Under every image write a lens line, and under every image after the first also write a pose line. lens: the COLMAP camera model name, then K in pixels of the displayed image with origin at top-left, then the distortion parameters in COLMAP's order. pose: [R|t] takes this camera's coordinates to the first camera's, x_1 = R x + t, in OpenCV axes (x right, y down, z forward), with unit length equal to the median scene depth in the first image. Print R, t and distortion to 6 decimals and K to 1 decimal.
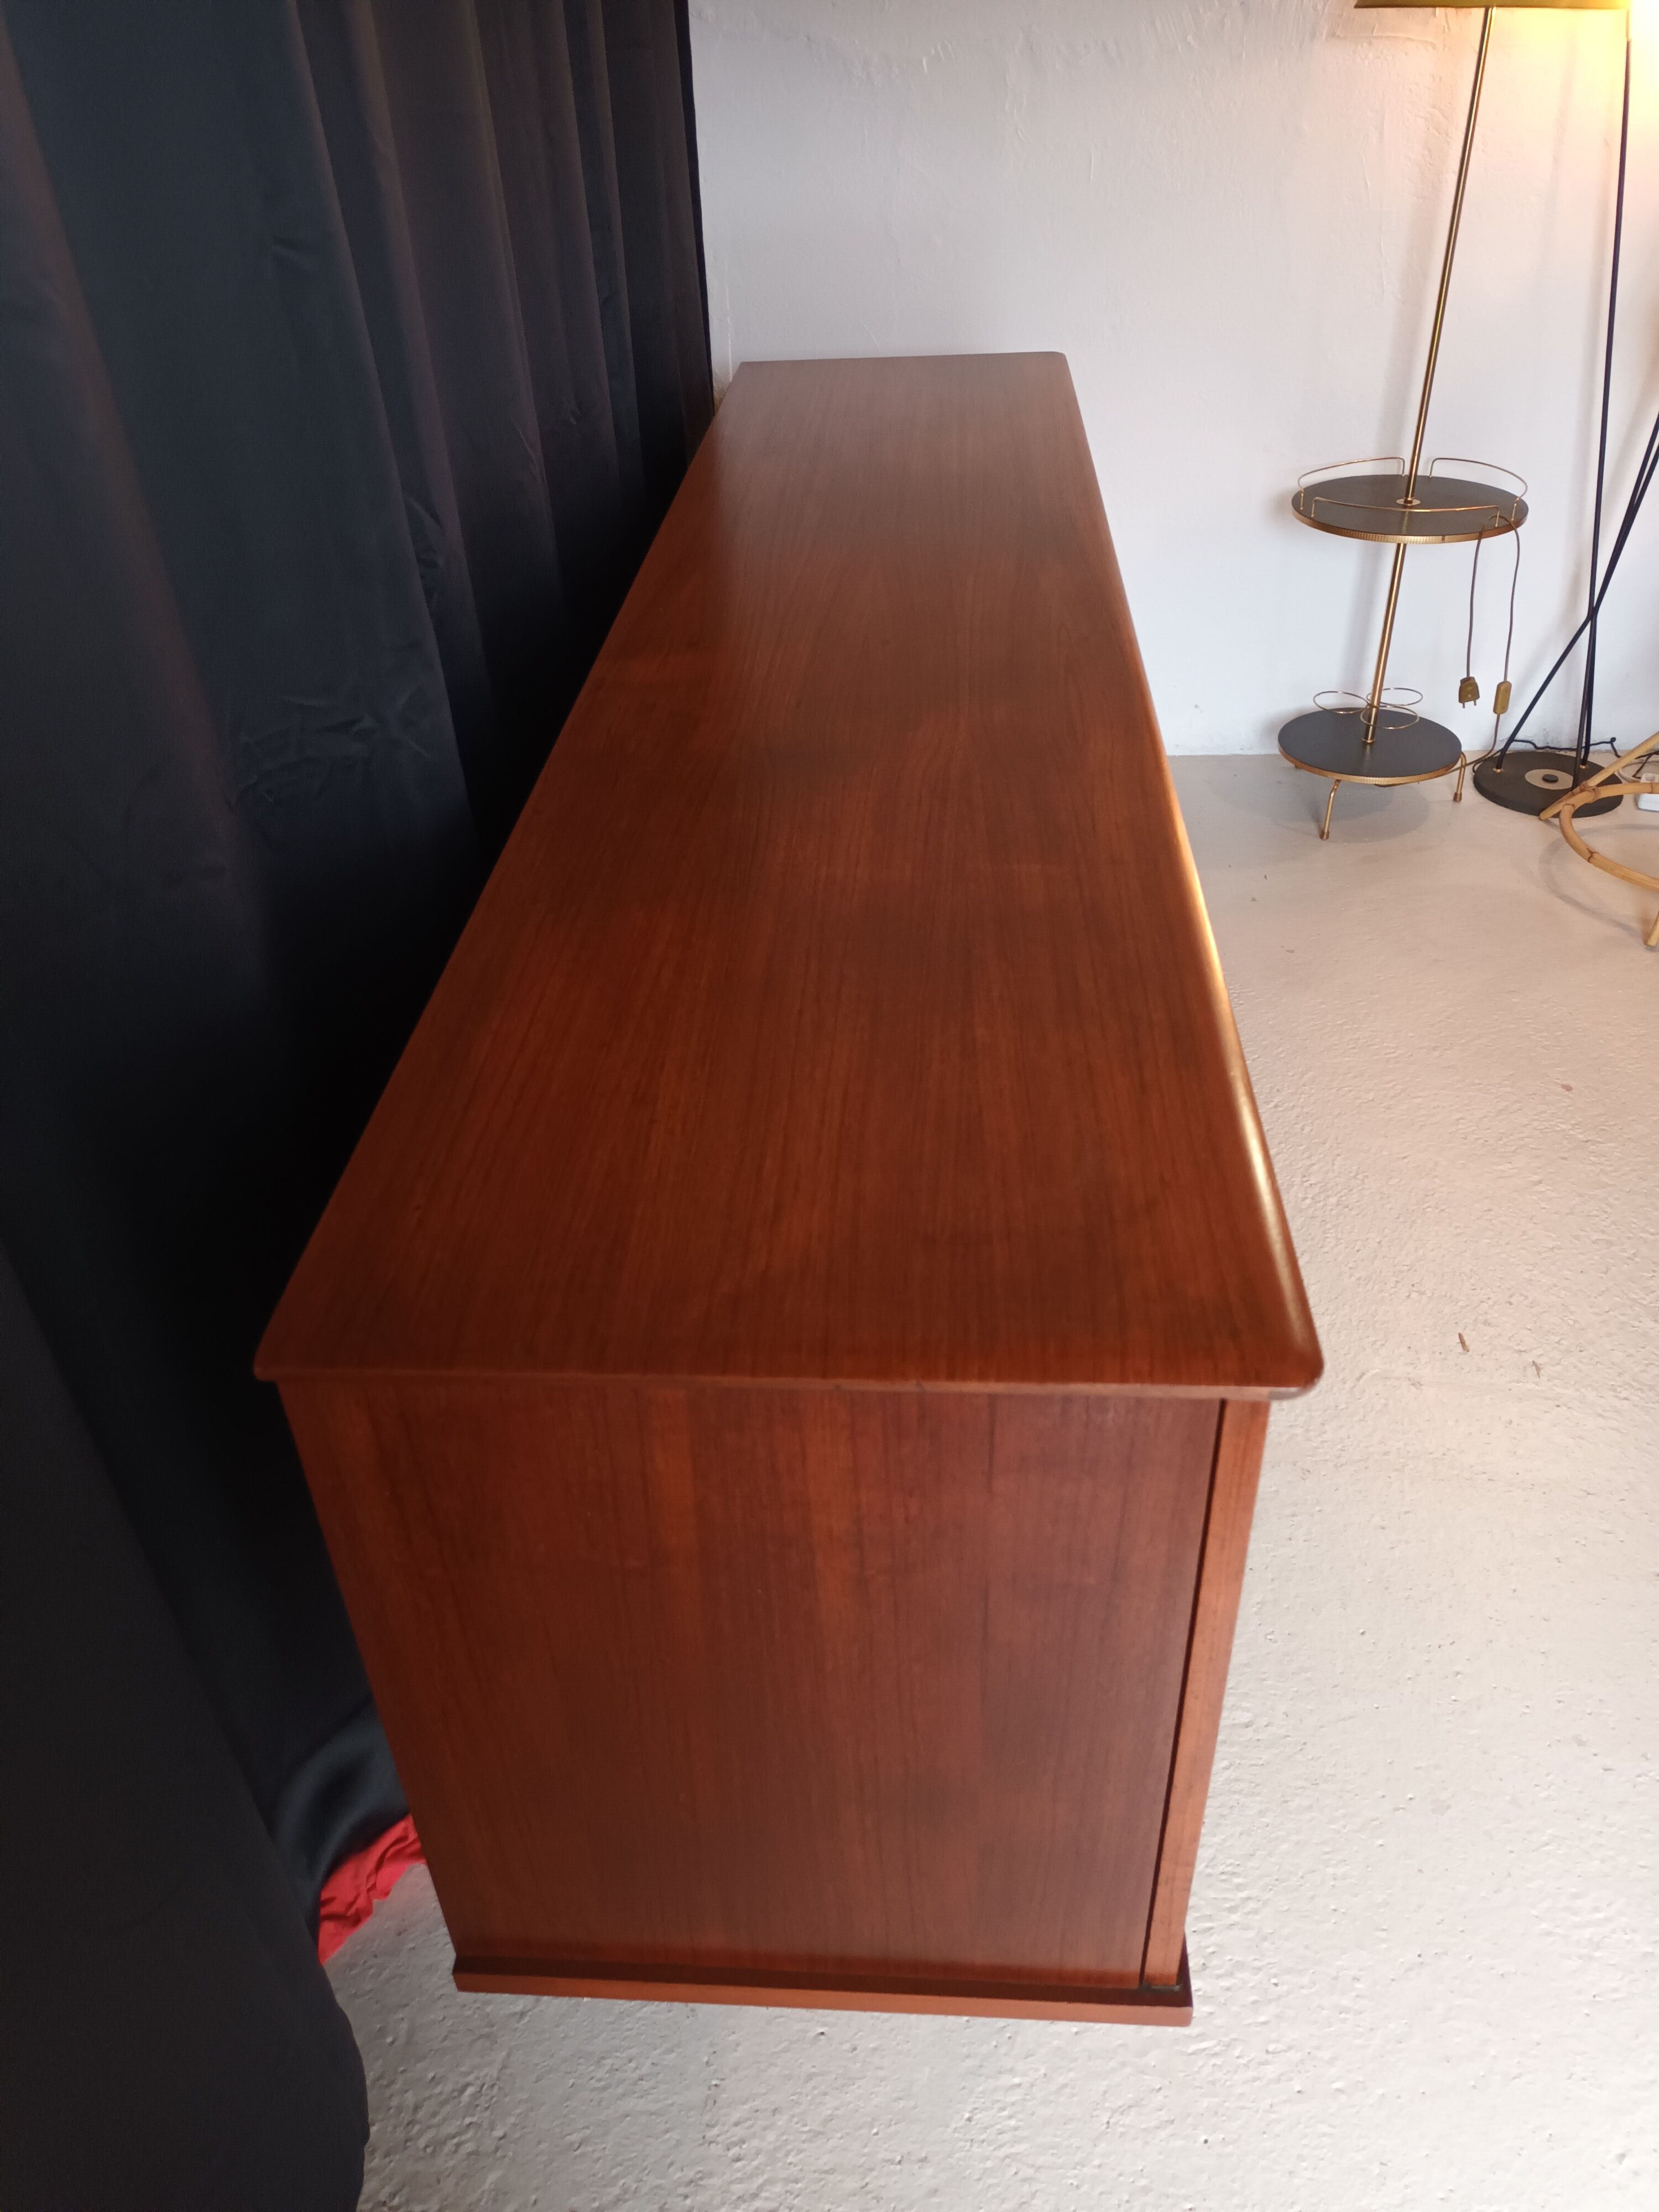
lens RADIAL K [[1651.9, 0, 815.5], [0, 1651.9, 1115.1], [0, 0, 1]] dist [0.039081, -0.041491]
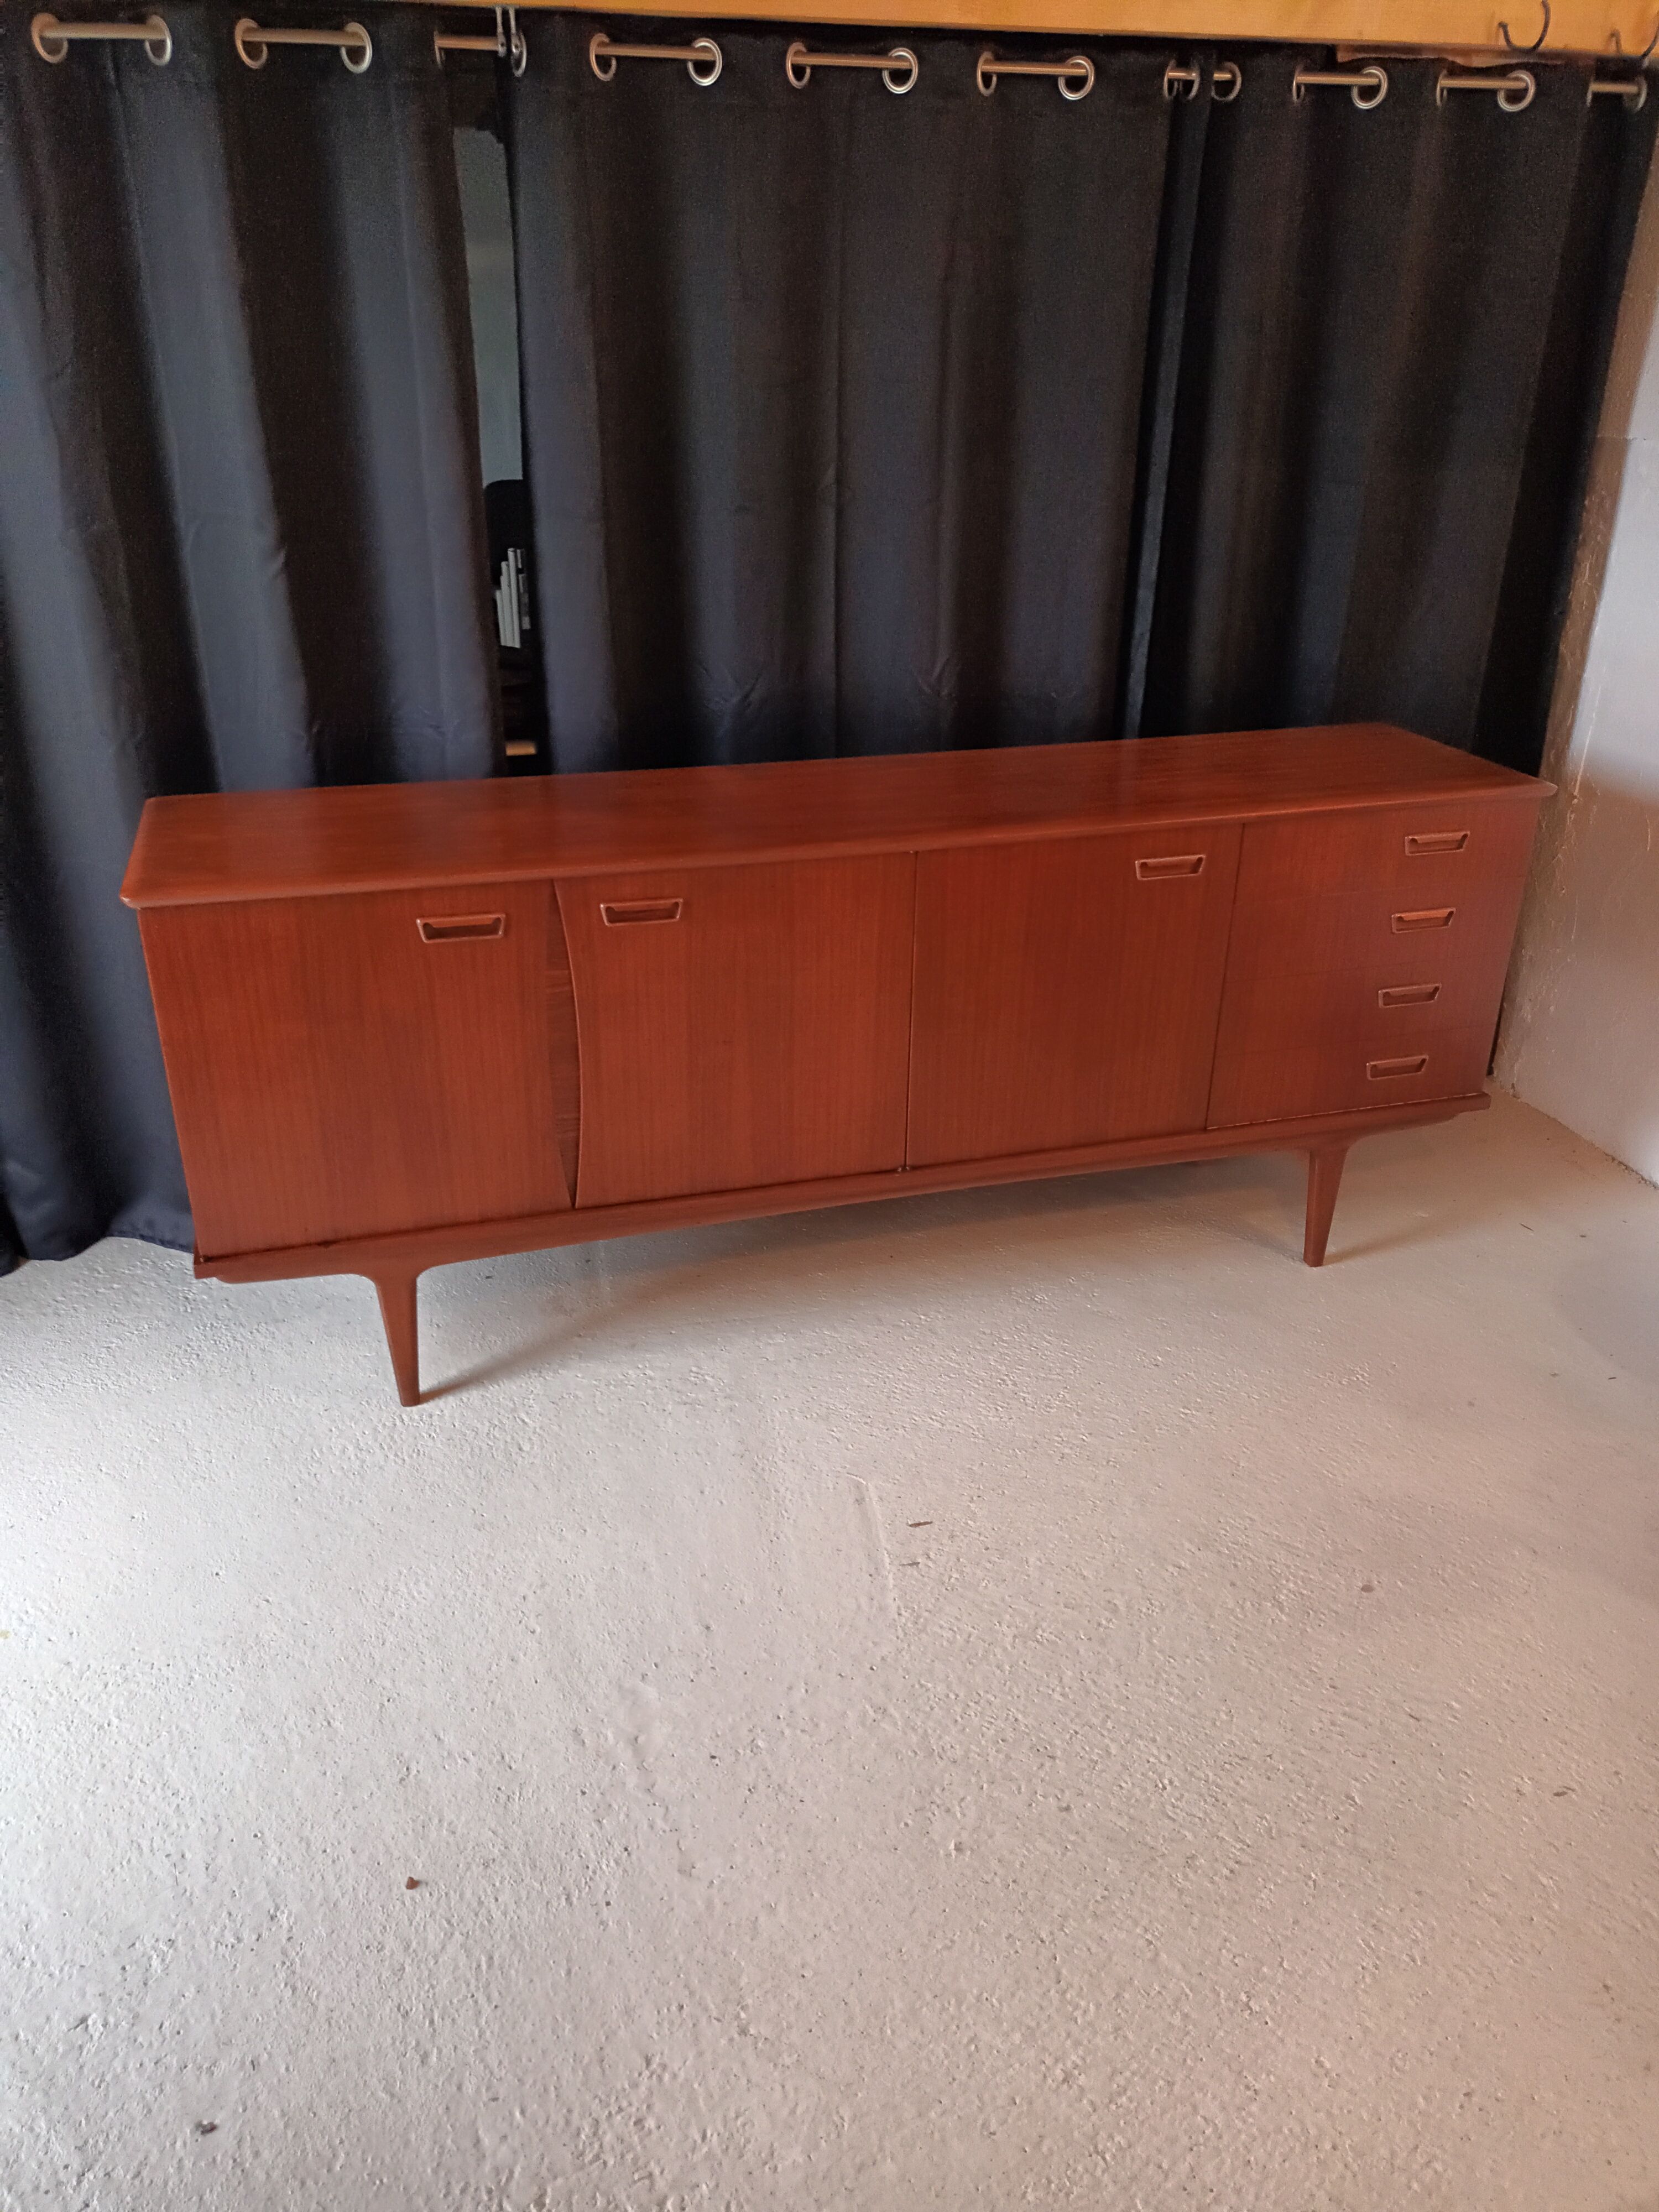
lens RADIAL K [[1651.9, 0, 842.0], [0, 1651.9, 1106.1], [0, 0, 1]] dist [0.039081, -0.041491]
pose [[0.346366, 0.447921, -0.824256, 1.808256], [-0.565931, 0.800519, 0.197208, -0.458015], [0.748166, 0.398166, 0.530765, 0.297837]]
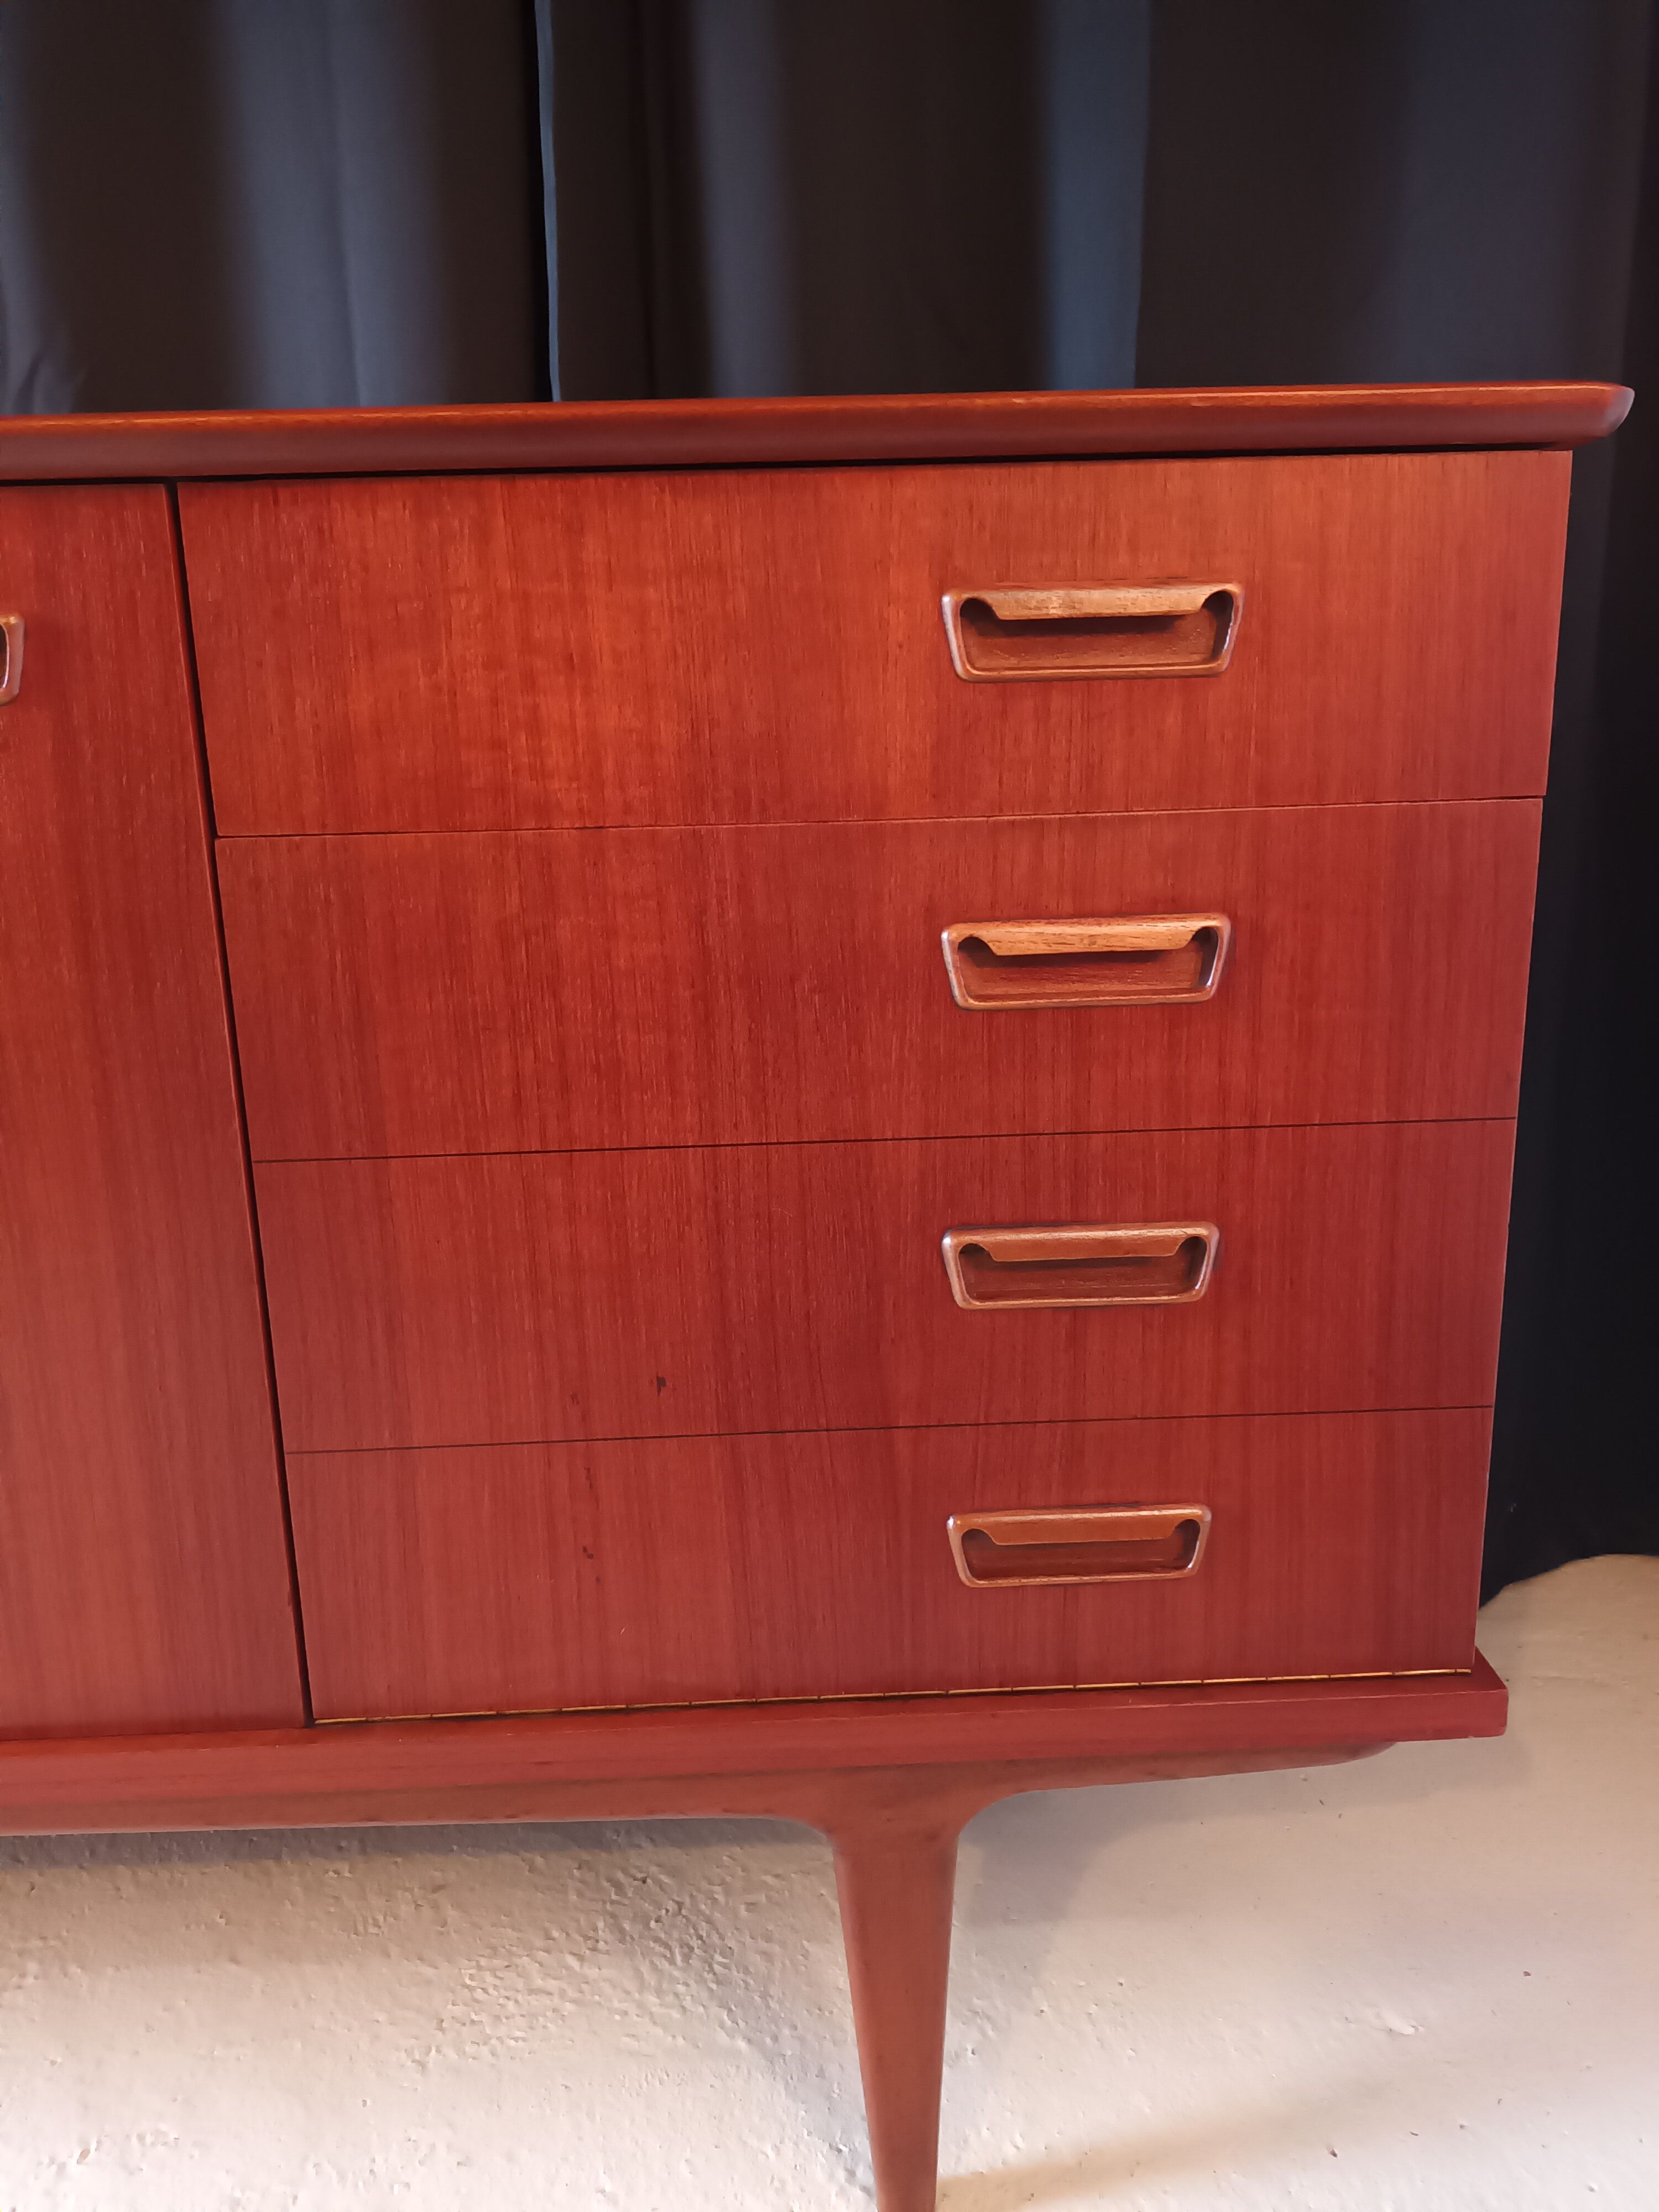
lens RADIAL K [[1659.1, 0, 839.4], [0, 1659.1, 1120.0], [0, 0, 1]] dist [0.035481, -0.047210]
pose [[0.106403, 0.289106, -0.951365, 0.750258], [-0.560640, 0.807647, 0.182729, -0.655560], [0.821195, 0.513931, 0.248020, 1.675233]]
